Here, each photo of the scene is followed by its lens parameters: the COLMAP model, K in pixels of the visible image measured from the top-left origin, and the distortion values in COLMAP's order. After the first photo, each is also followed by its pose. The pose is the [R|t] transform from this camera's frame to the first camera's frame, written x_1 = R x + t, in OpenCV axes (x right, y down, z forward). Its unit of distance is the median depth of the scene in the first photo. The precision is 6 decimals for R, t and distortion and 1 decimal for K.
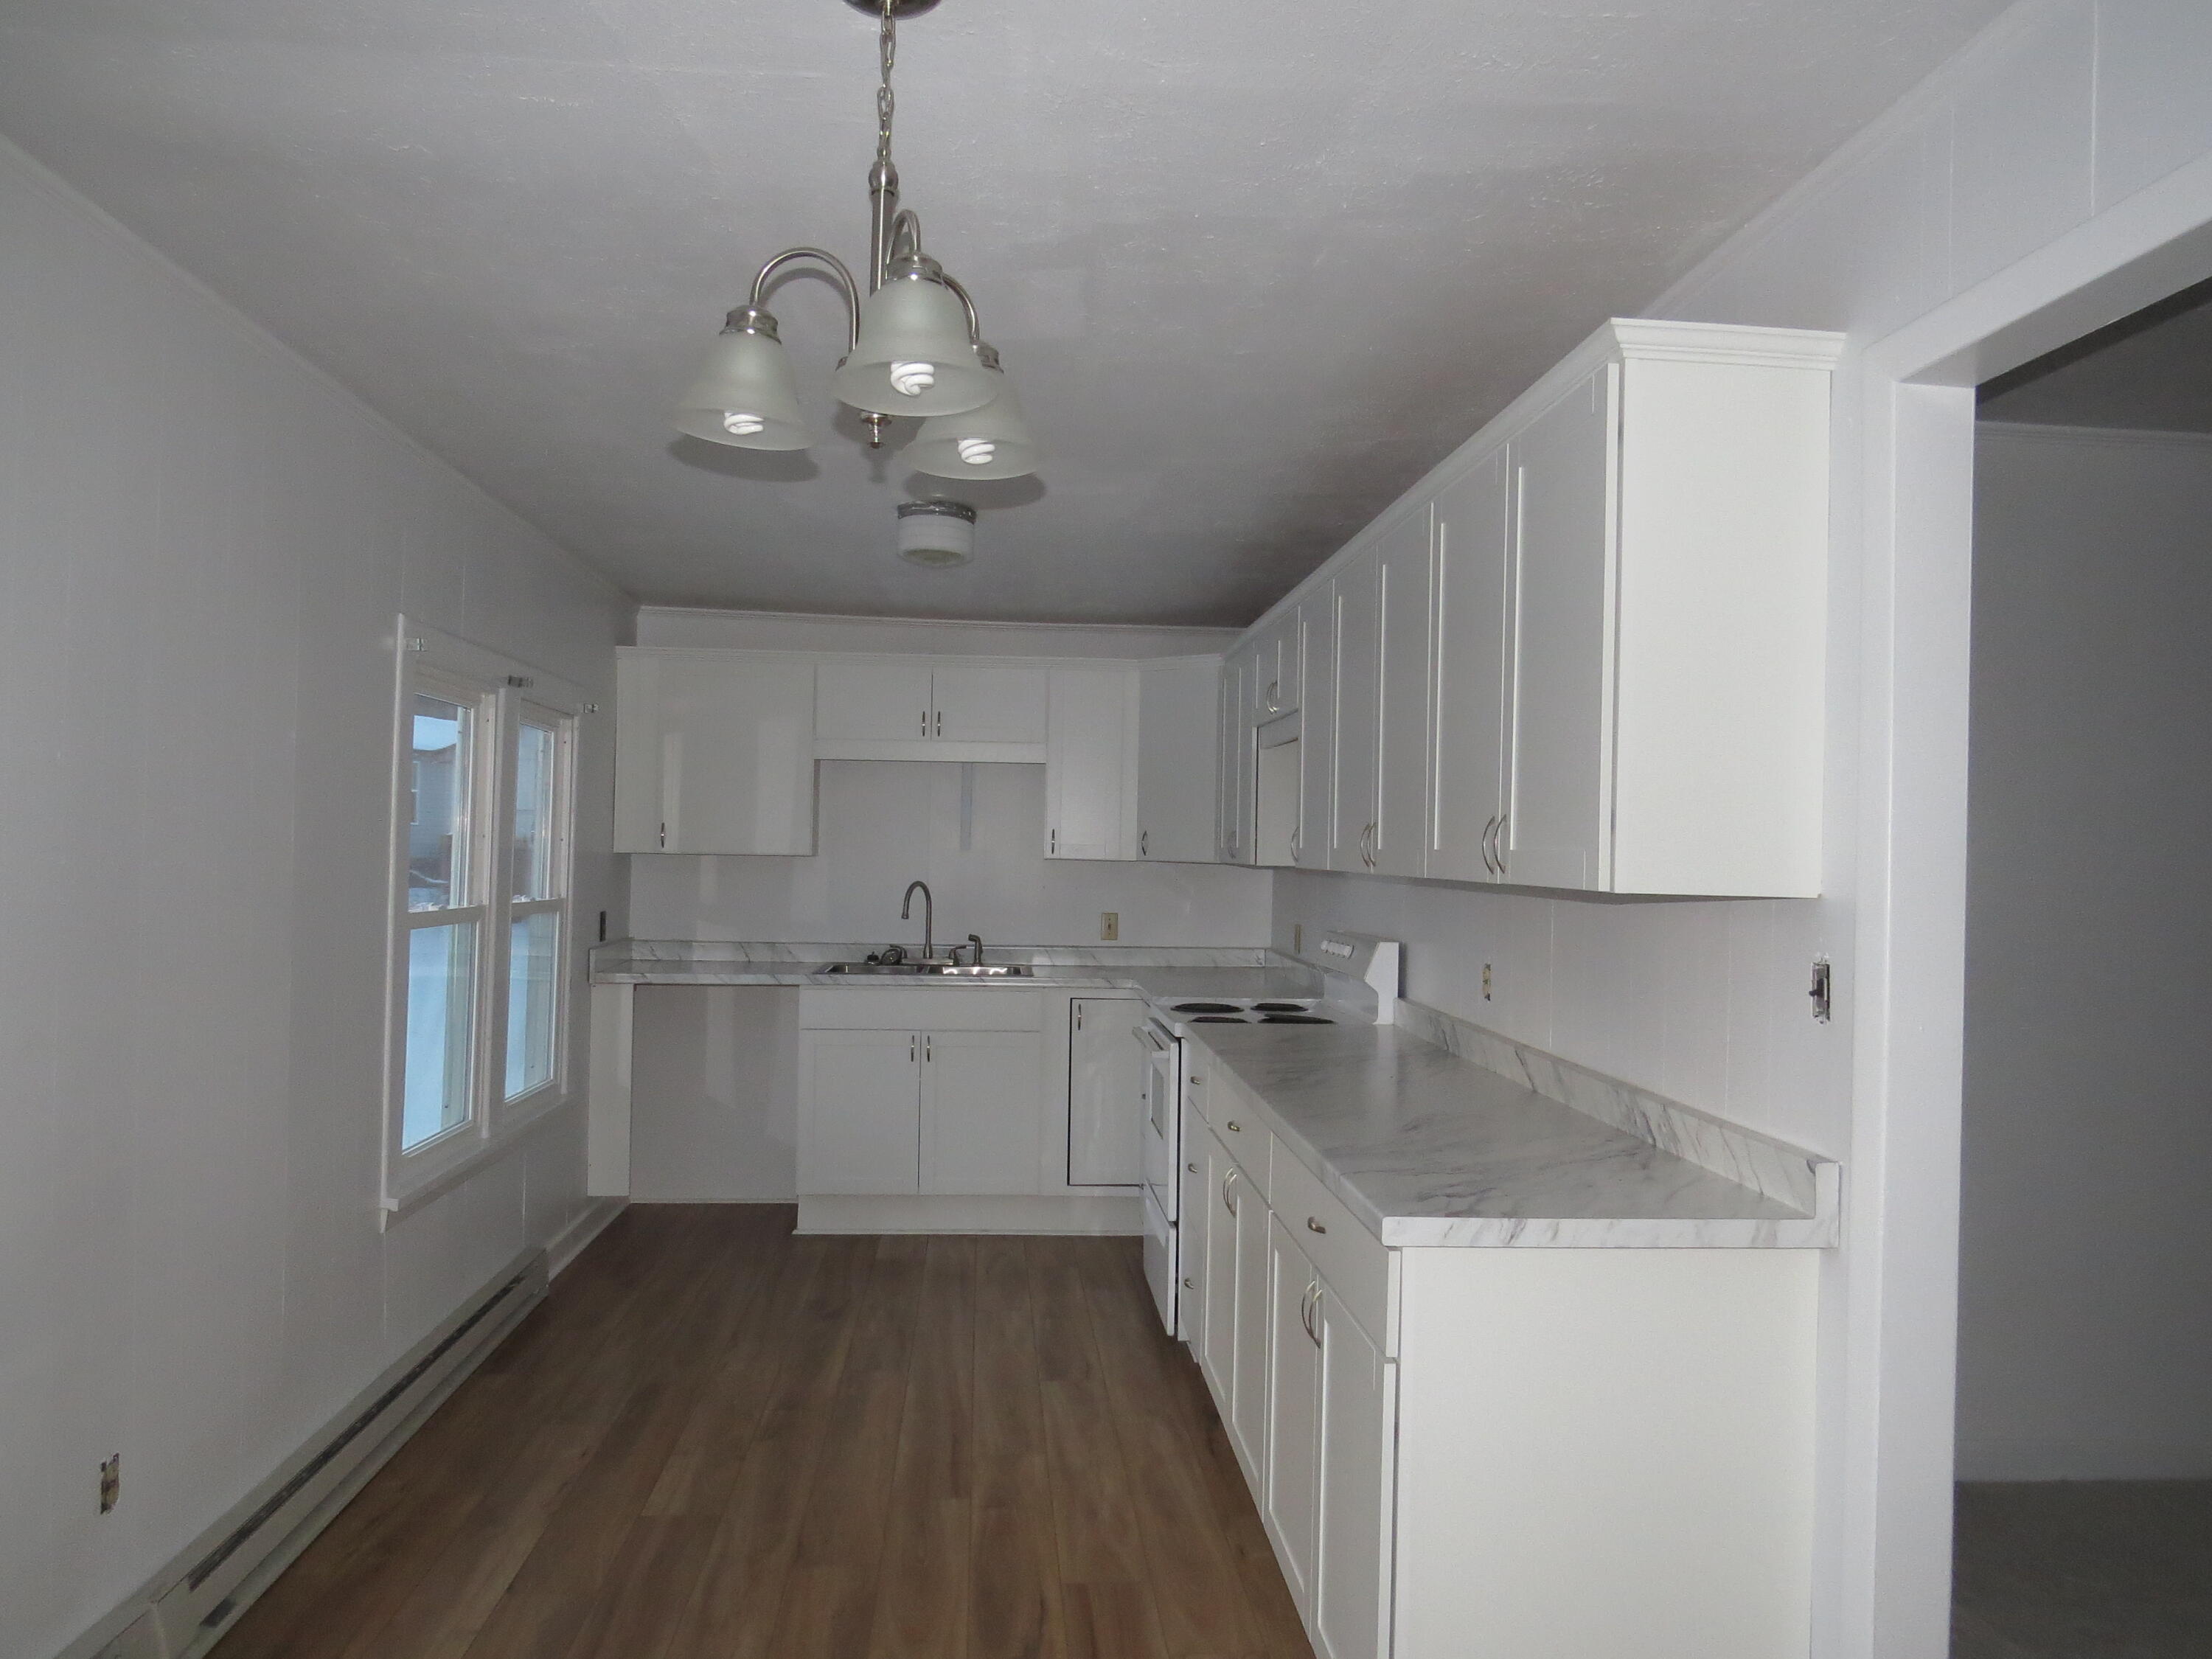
lens RADIAL K [[1531.5, 0, 1117.9], [0, 1531.5, 832.5], [0, 0, 1]] dist [-0.035124, 0.001158]
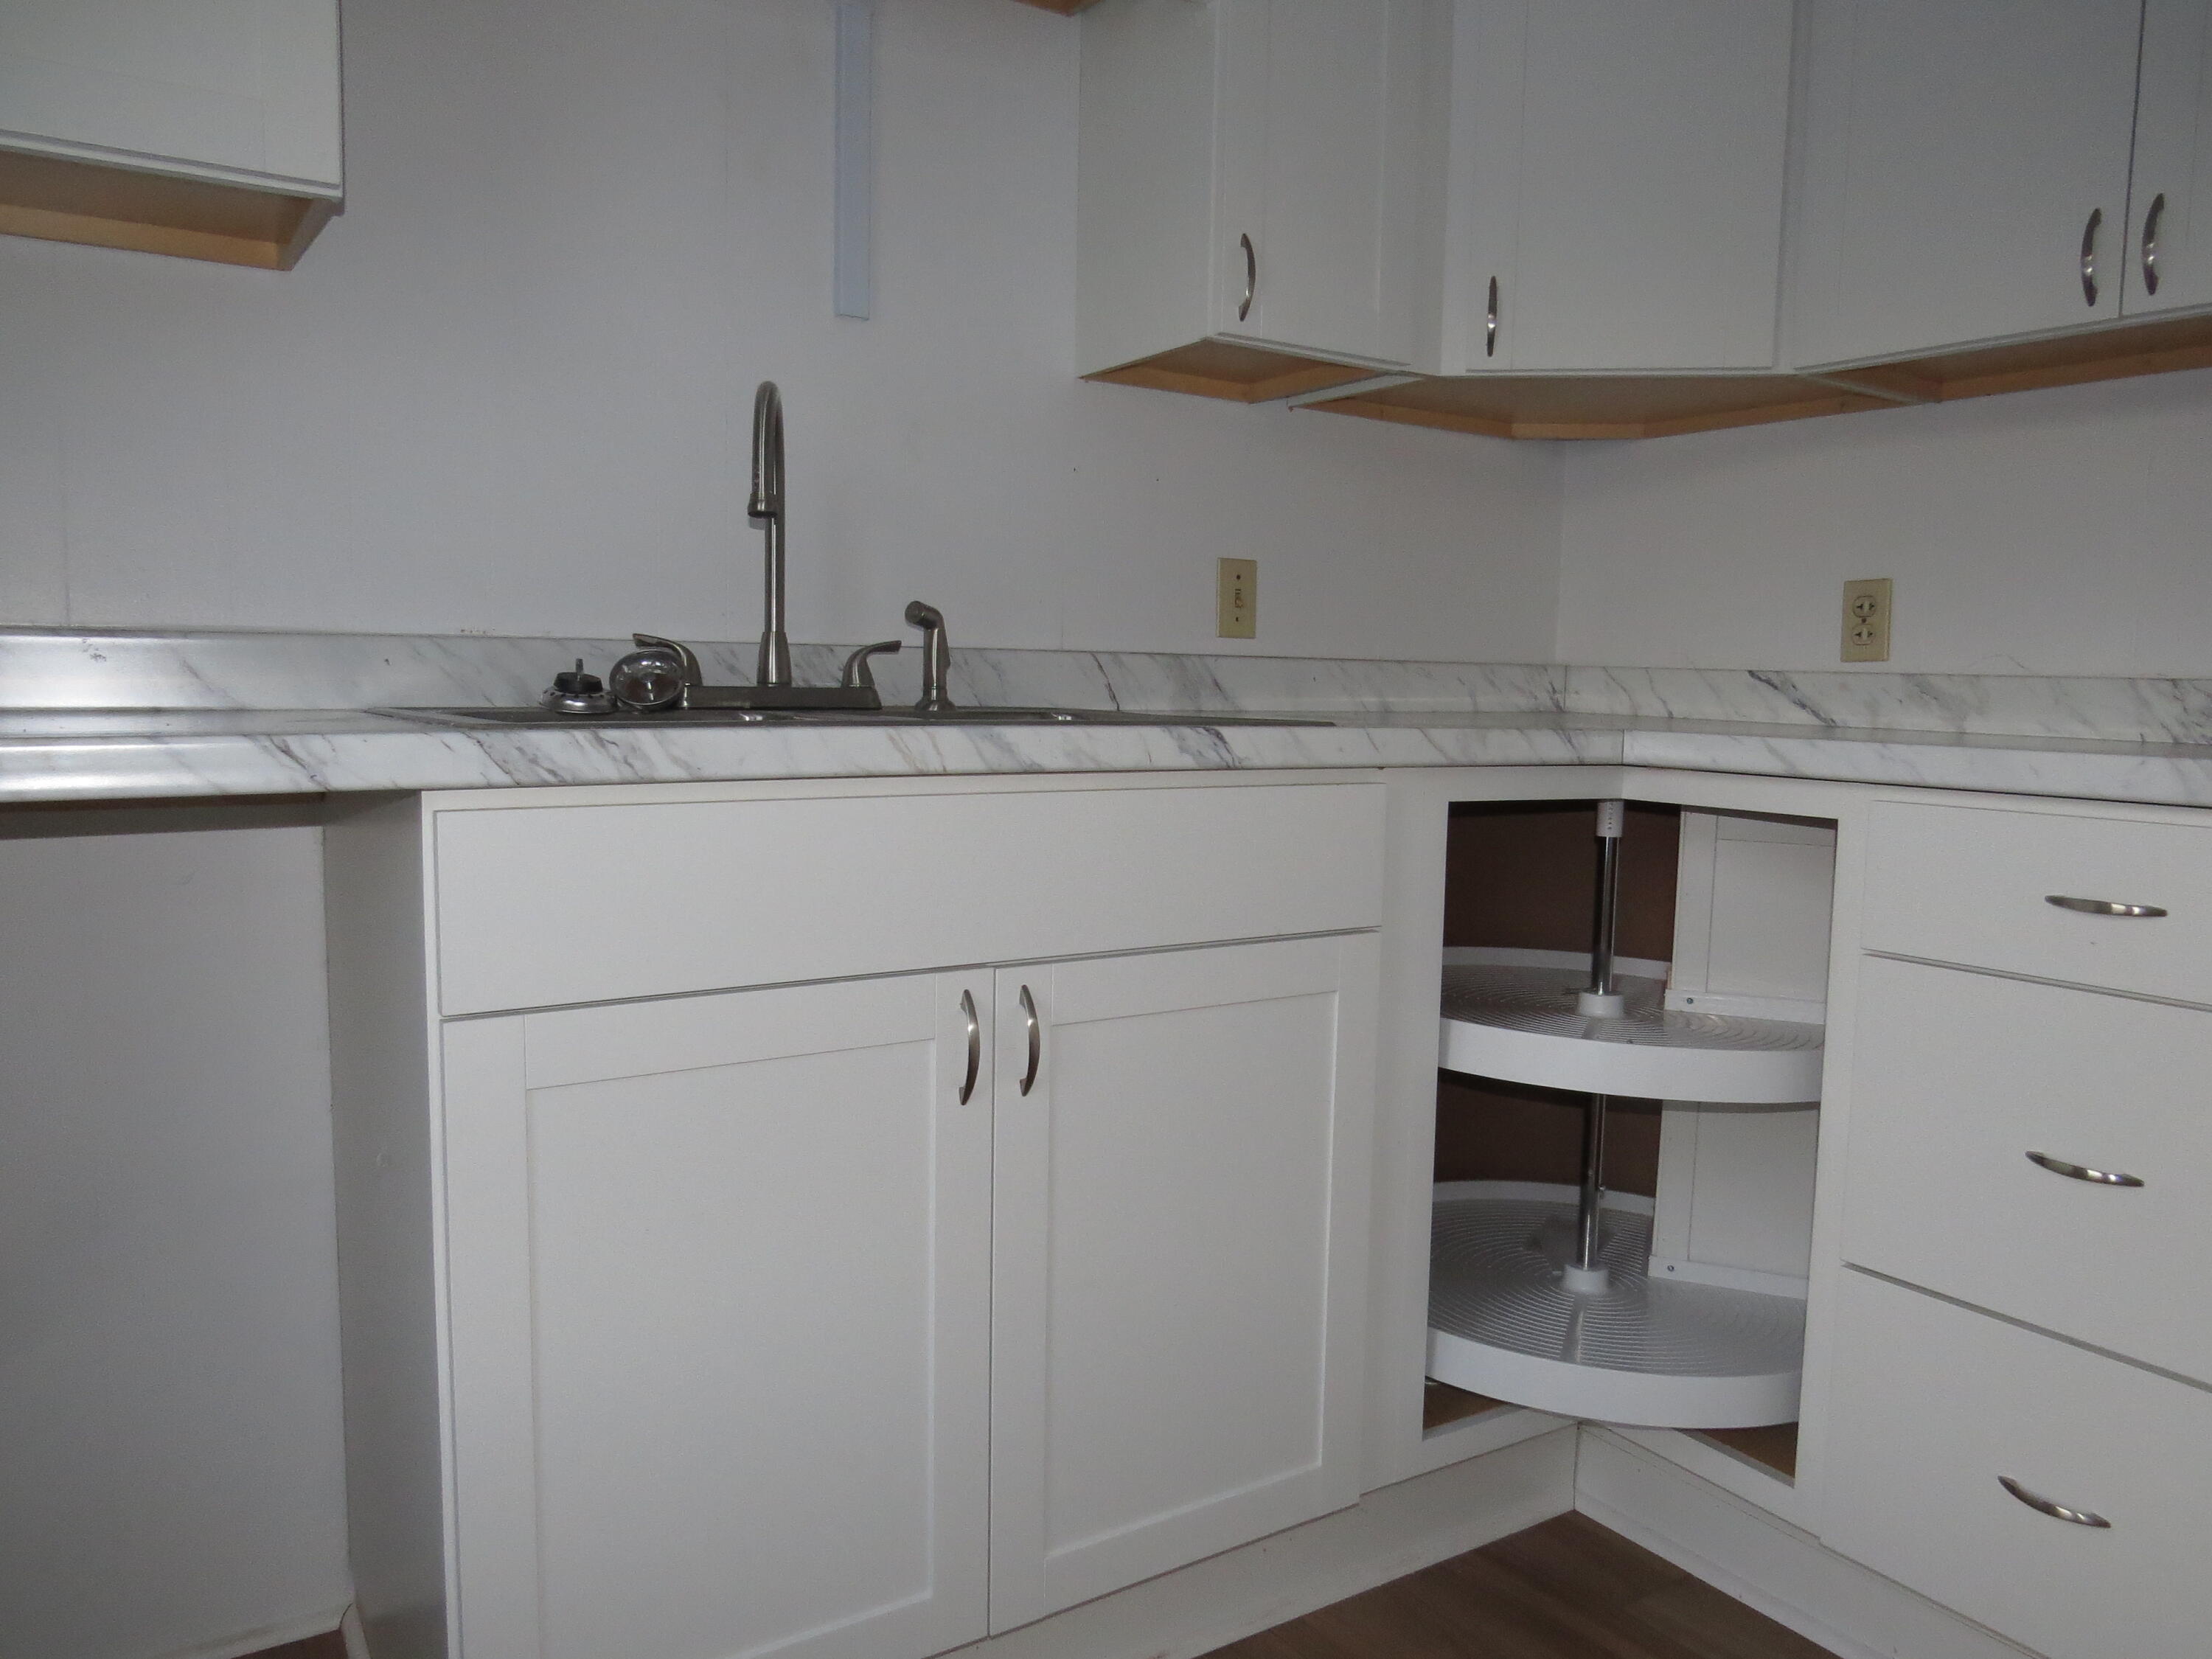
lens RADIAL K [[1531.5, 0, 1117.9], [0, 1531.5, 832.5], [0, 0, 1]] dist [-0.035124, 0.001158]
pose [[0.874860, -0.049132, 0.481878, -0.209493], [-0.010855, 0.992604, 0.120912, 0.075733], [-0.484254, -0.111012, 0.867856, 0.739955]]
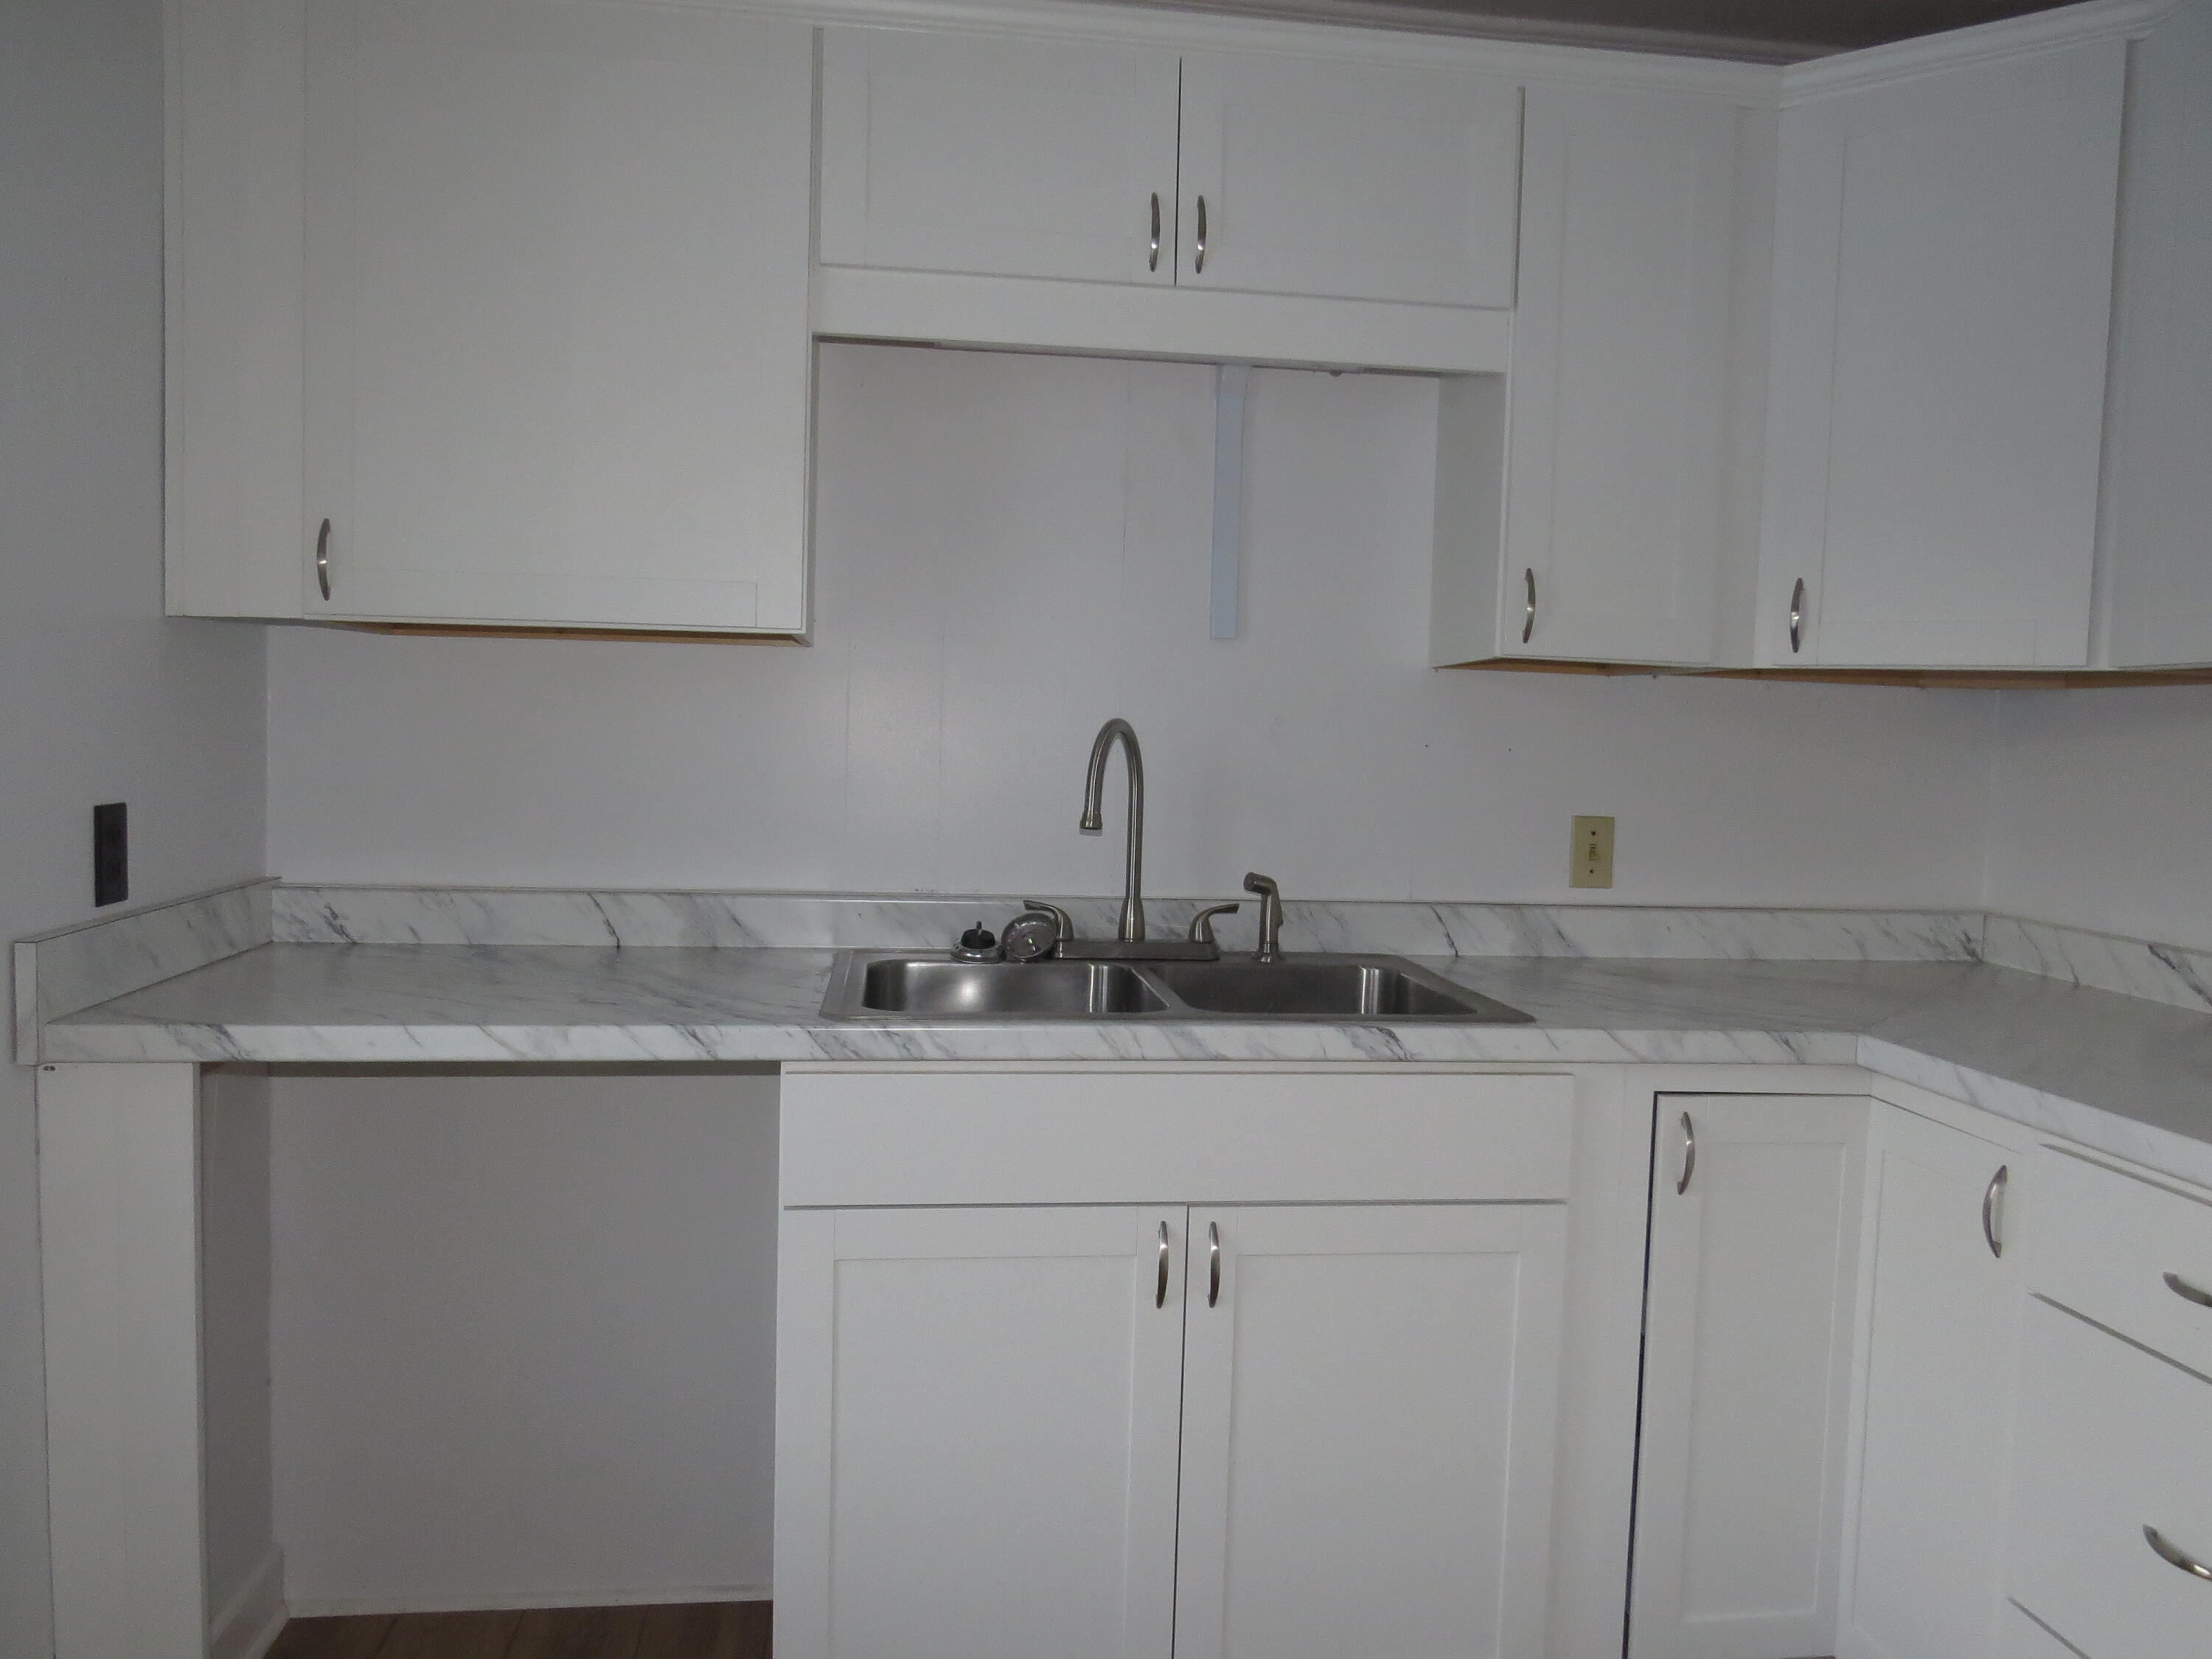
lens RADIAL K [[1531.5, 0, 1117.9], [0, 1531.5, 832.5], [0, 0, 1]] dist [-0.035124, 0.001158]
pose [[0.998933, 0.008889, 0.045313, -0.147134], [-0.012105, 0.997390, 0.071186, 0.032301], [-0.044562, -0.071659, 0.996433, 0.658855]]
